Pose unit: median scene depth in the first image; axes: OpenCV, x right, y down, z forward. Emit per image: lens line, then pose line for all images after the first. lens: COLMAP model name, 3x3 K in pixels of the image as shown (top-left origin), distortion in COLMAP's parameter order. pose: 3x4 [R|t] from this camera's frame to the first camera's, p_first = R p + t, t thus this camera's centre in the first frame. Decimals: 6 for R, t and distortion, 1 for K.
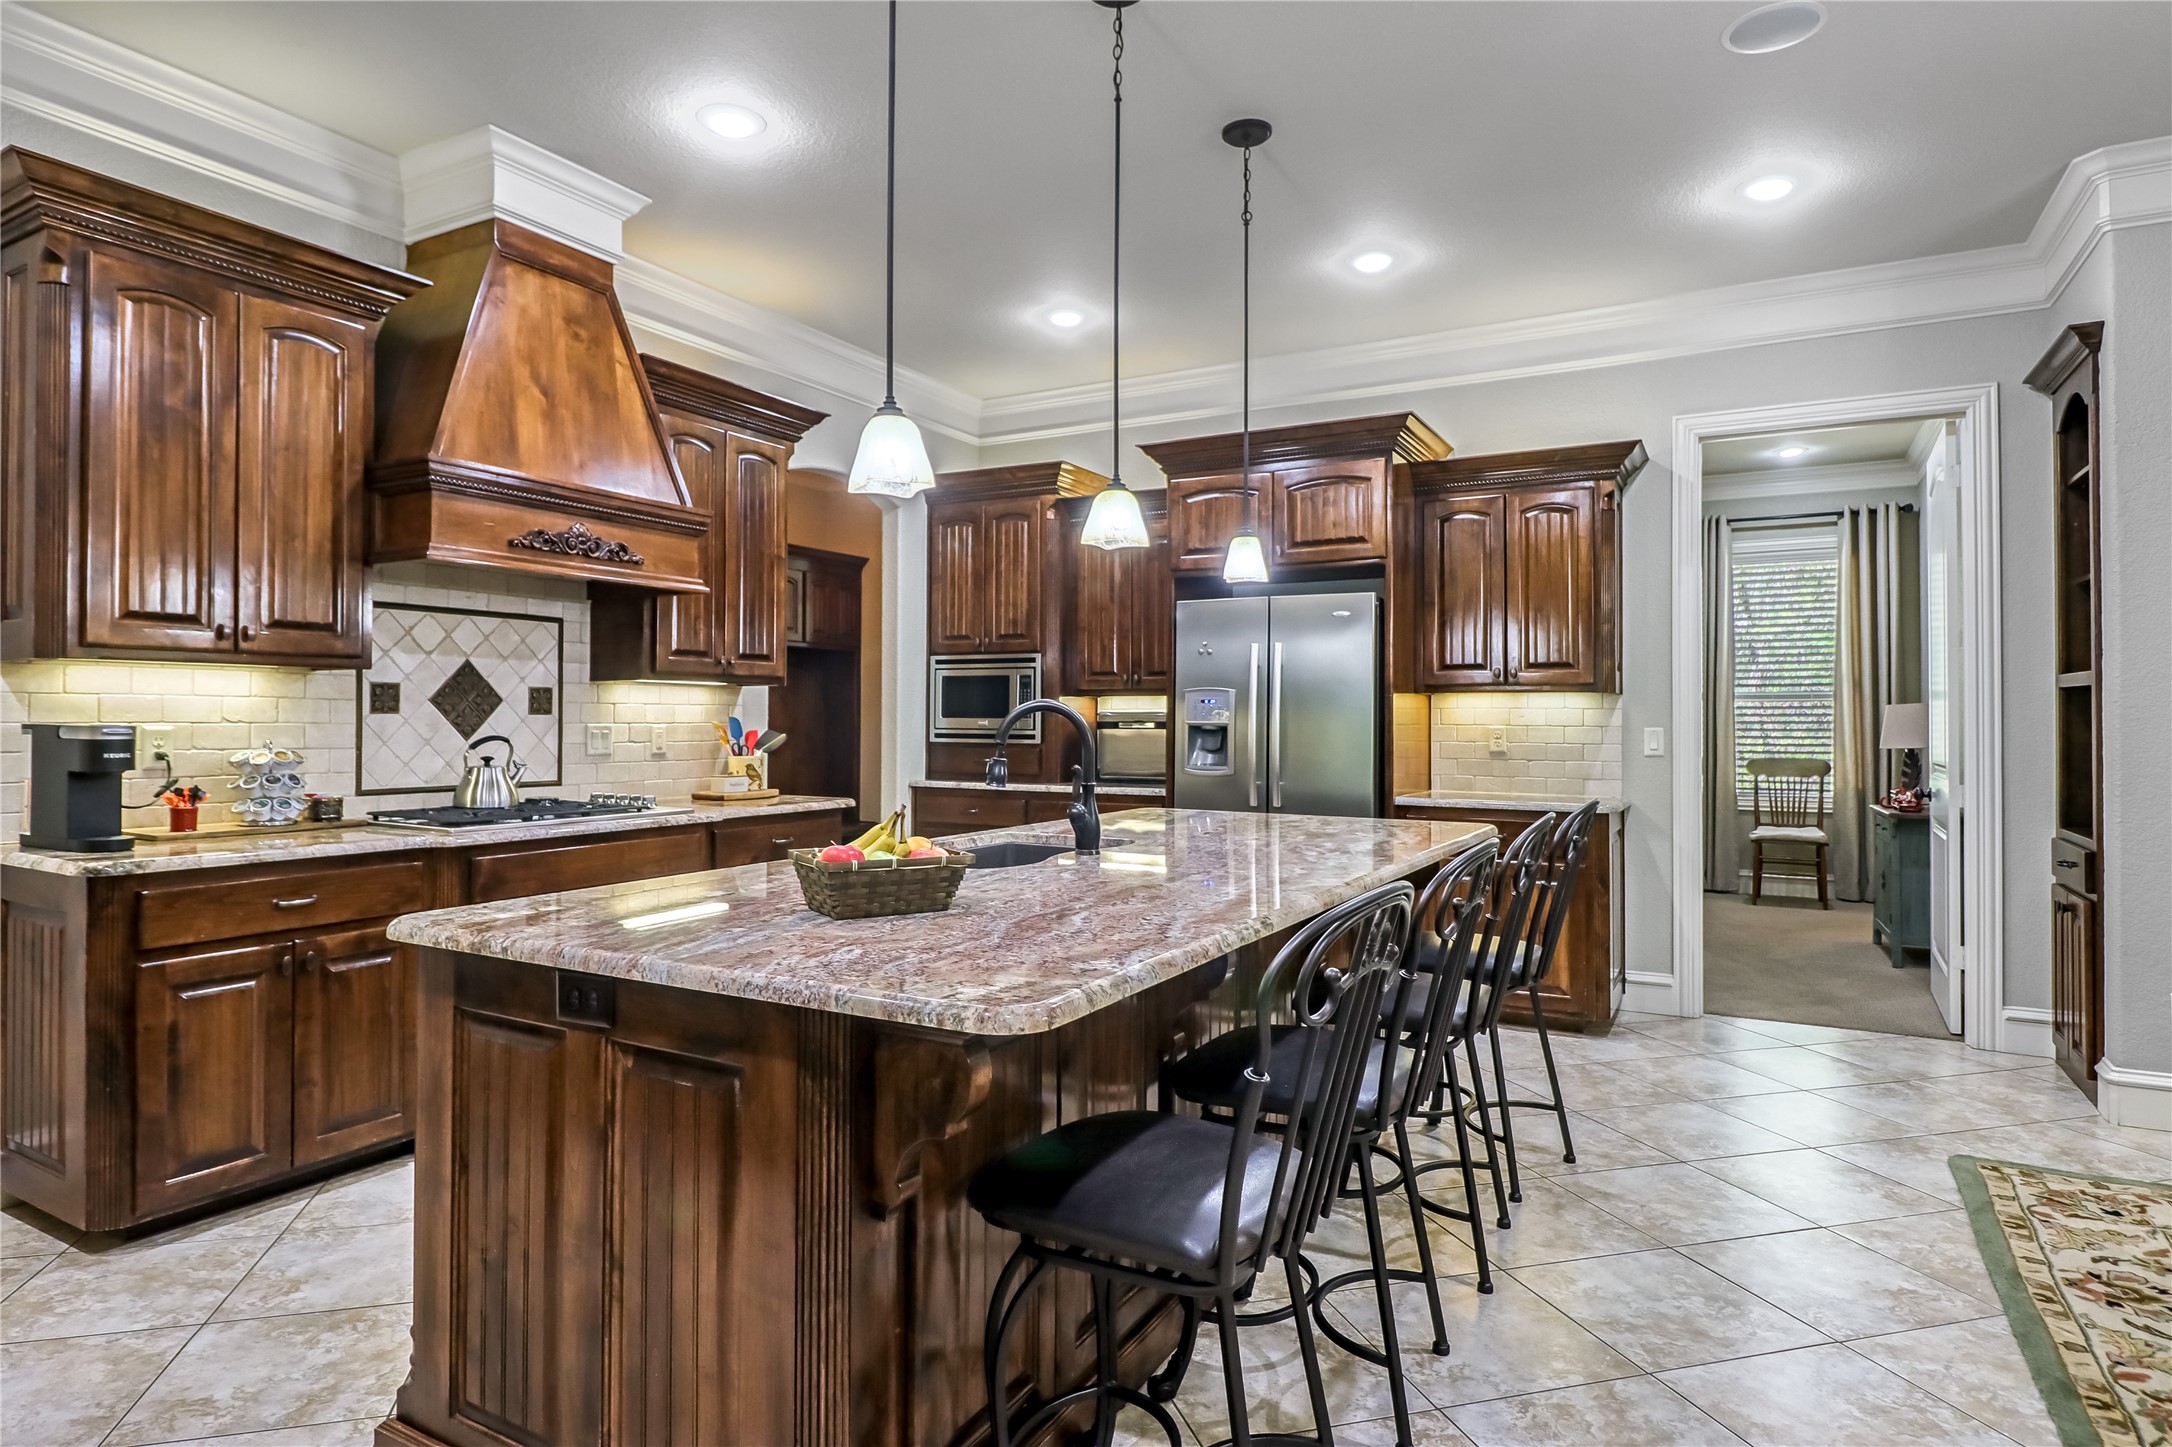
lens RADIAL K [[1212.6, 0, 1049.2], [0, 1212.6, 715.0], [0, 0, 1]] dist [-0.002332, -0.000822]
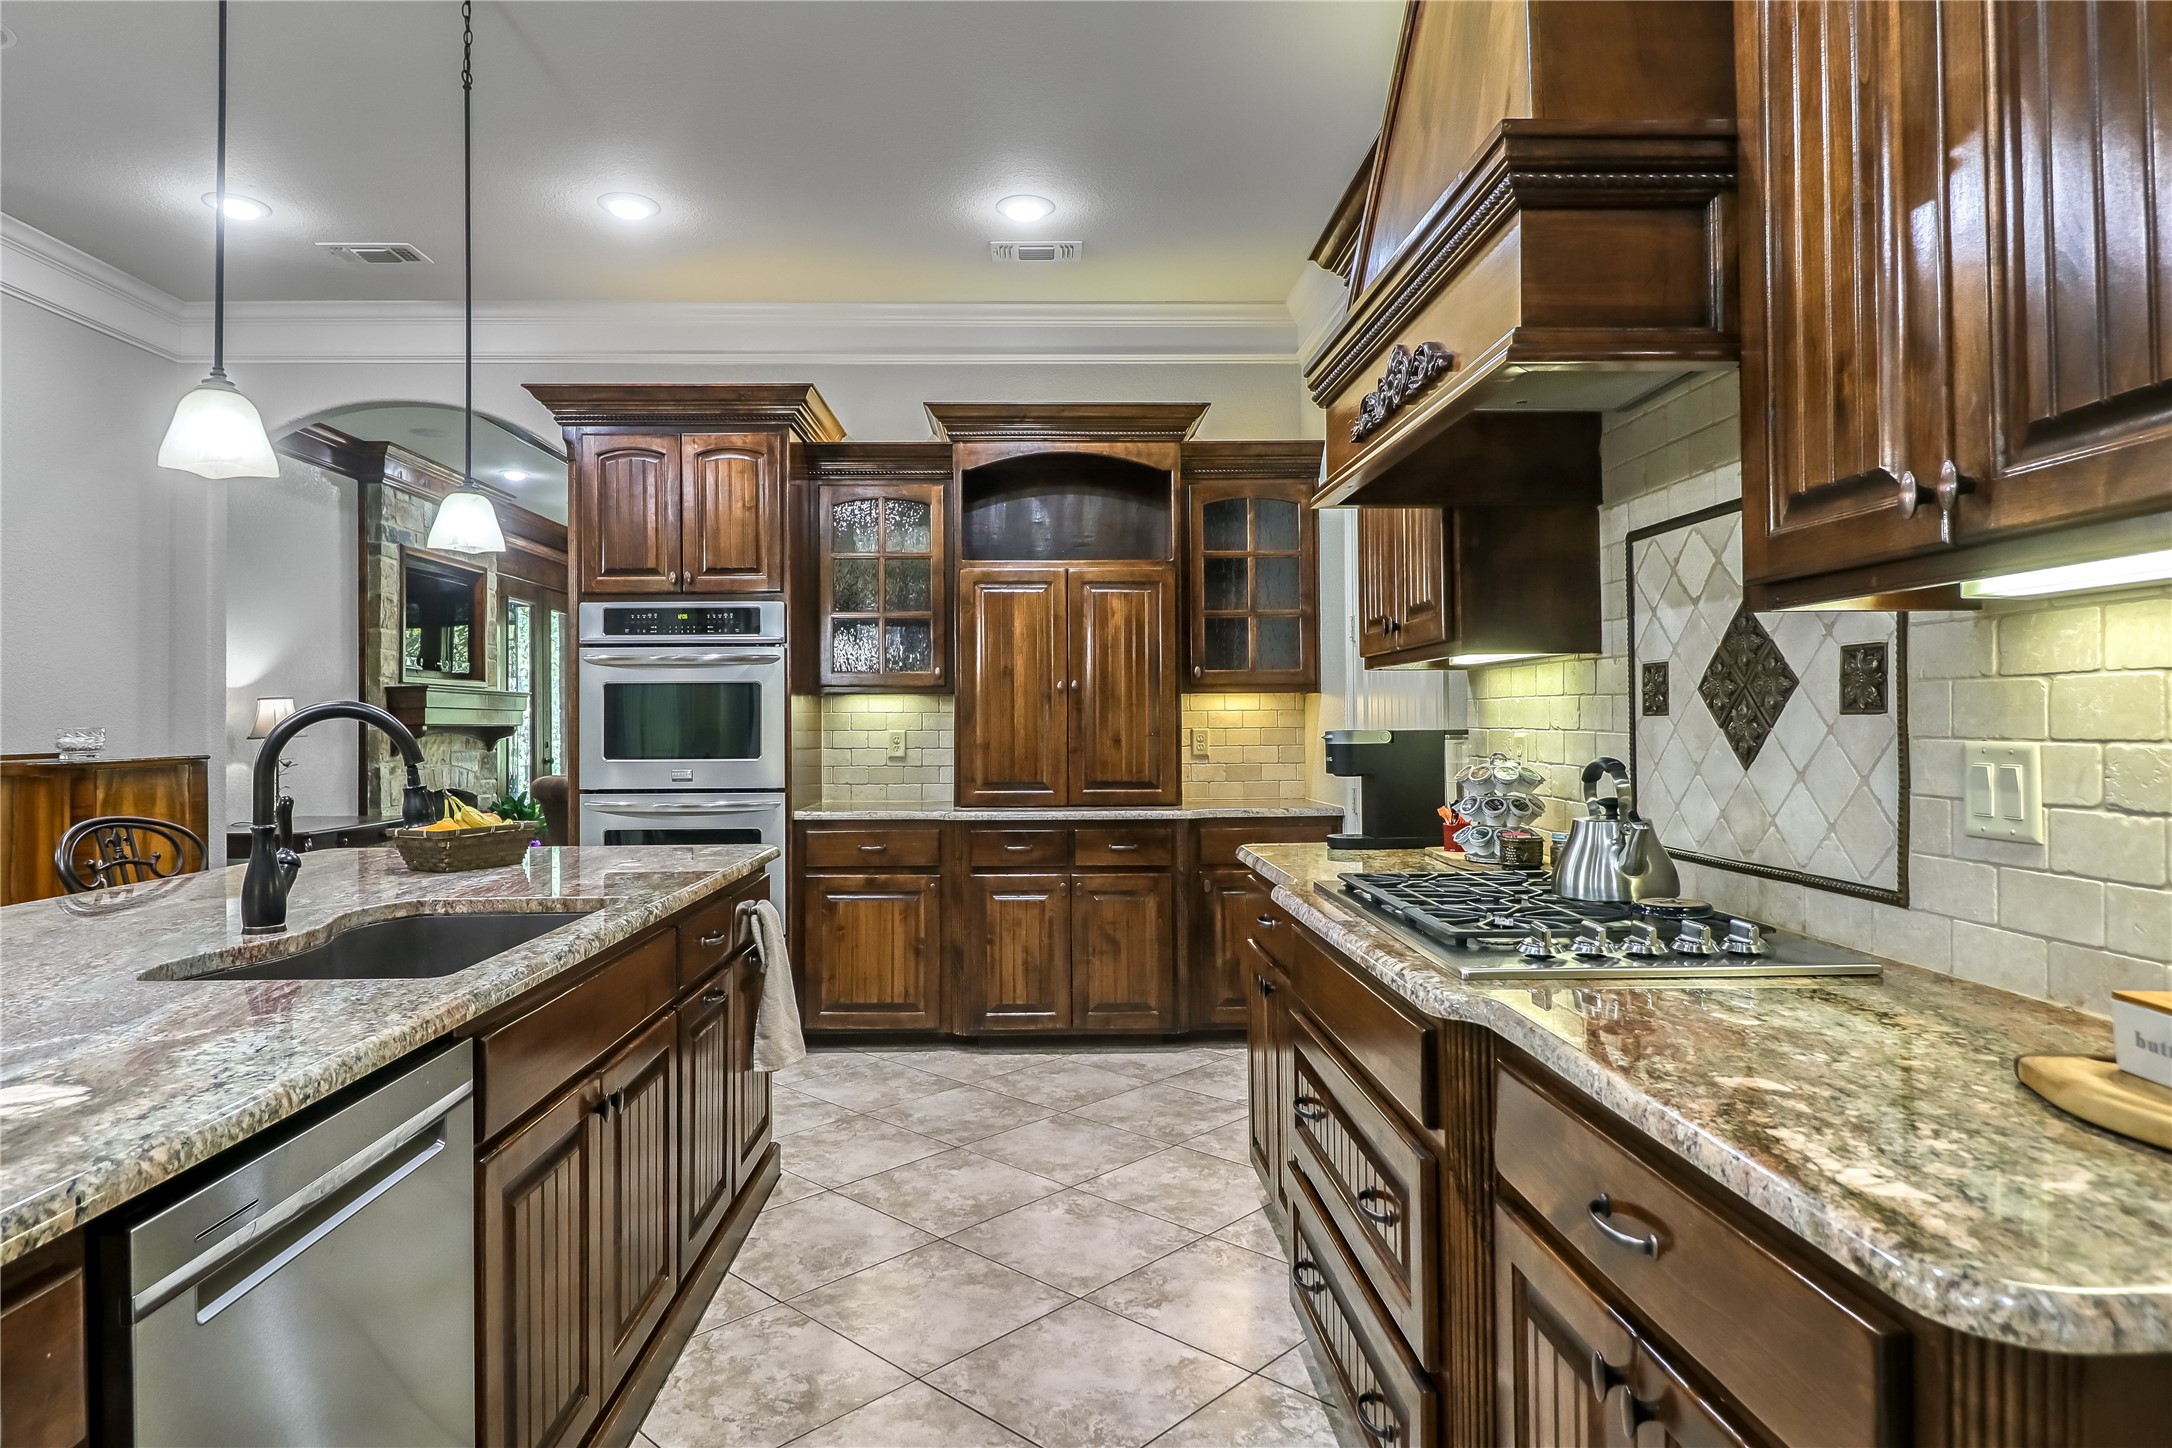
lens RADIAL K [[1237.7, 0, 1045.5], [0, 1237.7, 715.0], [0, 0, 1]] dist [-0.000796, -0.000716]
pose [[-0.855088, -0.010117, -0.518385, 0.011248], [-0.005533, 0.999931, -0.010387, 0.005555], [0.518454, -0.006014, -0.855084, 1.196057]]
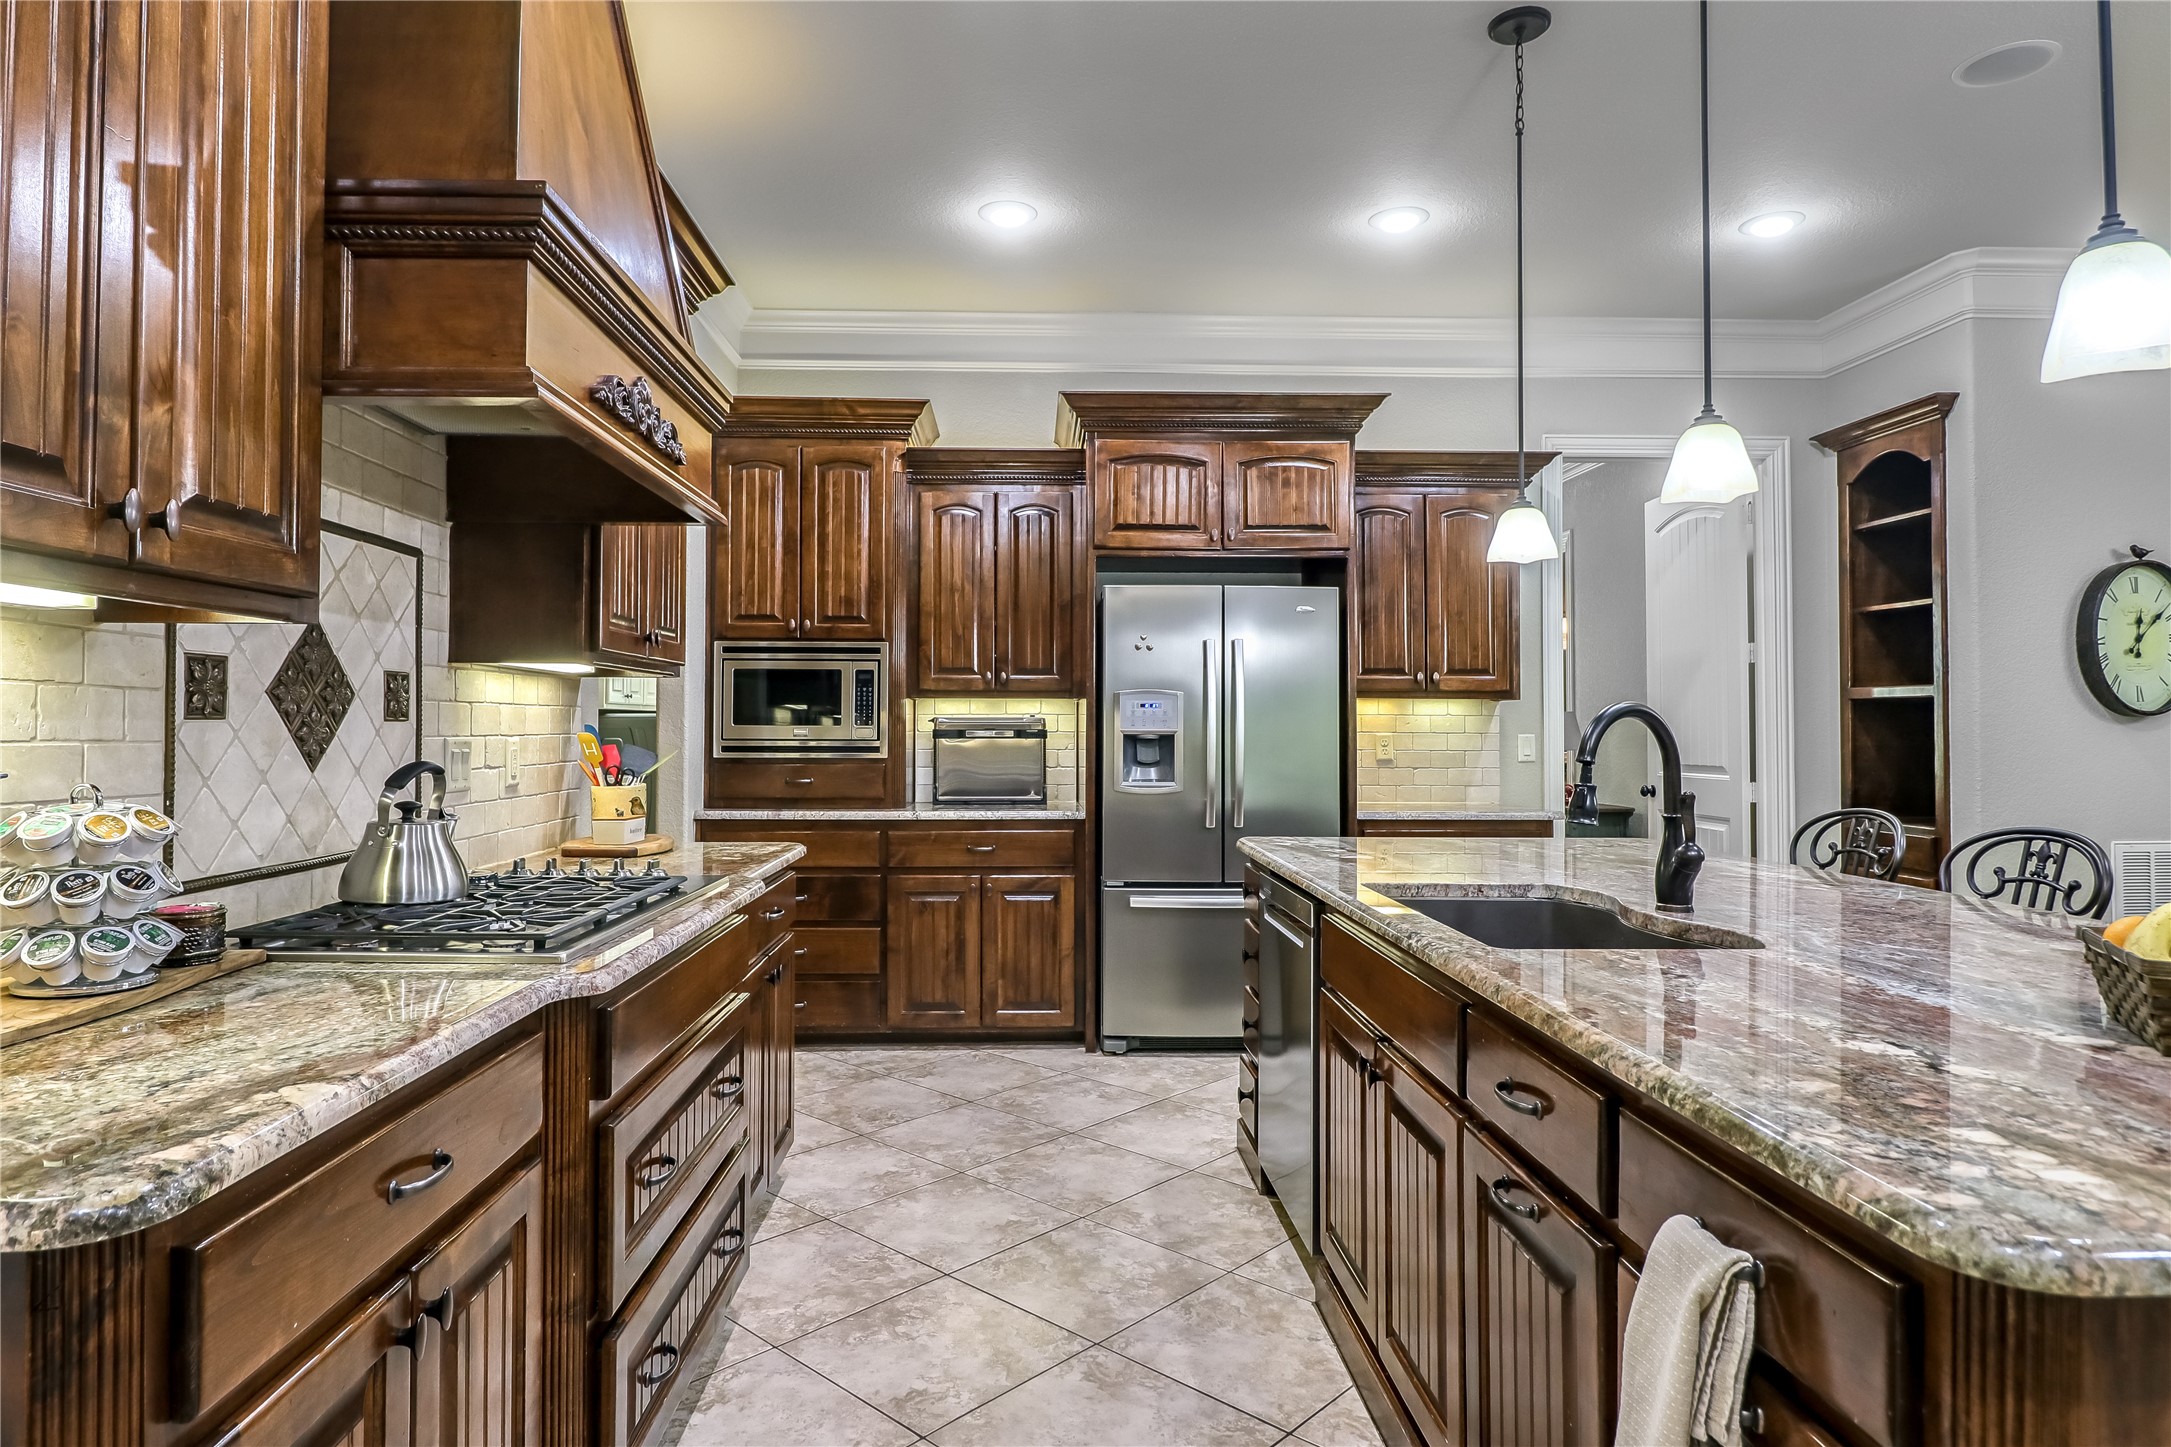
lens RADIAL K [[1237.1, 0, 1045.0], [0, 1237.1, 714.5], [0, 0, 1]] dist [-0.000796, -0.000716]
pose [[0.853772, 0.003335, 0.520636, -0.457757], [-0.000836, 0.999987, -0.005034, -0.000825], [-0.520646, 0.003863, 0.853764, 0.366019]]
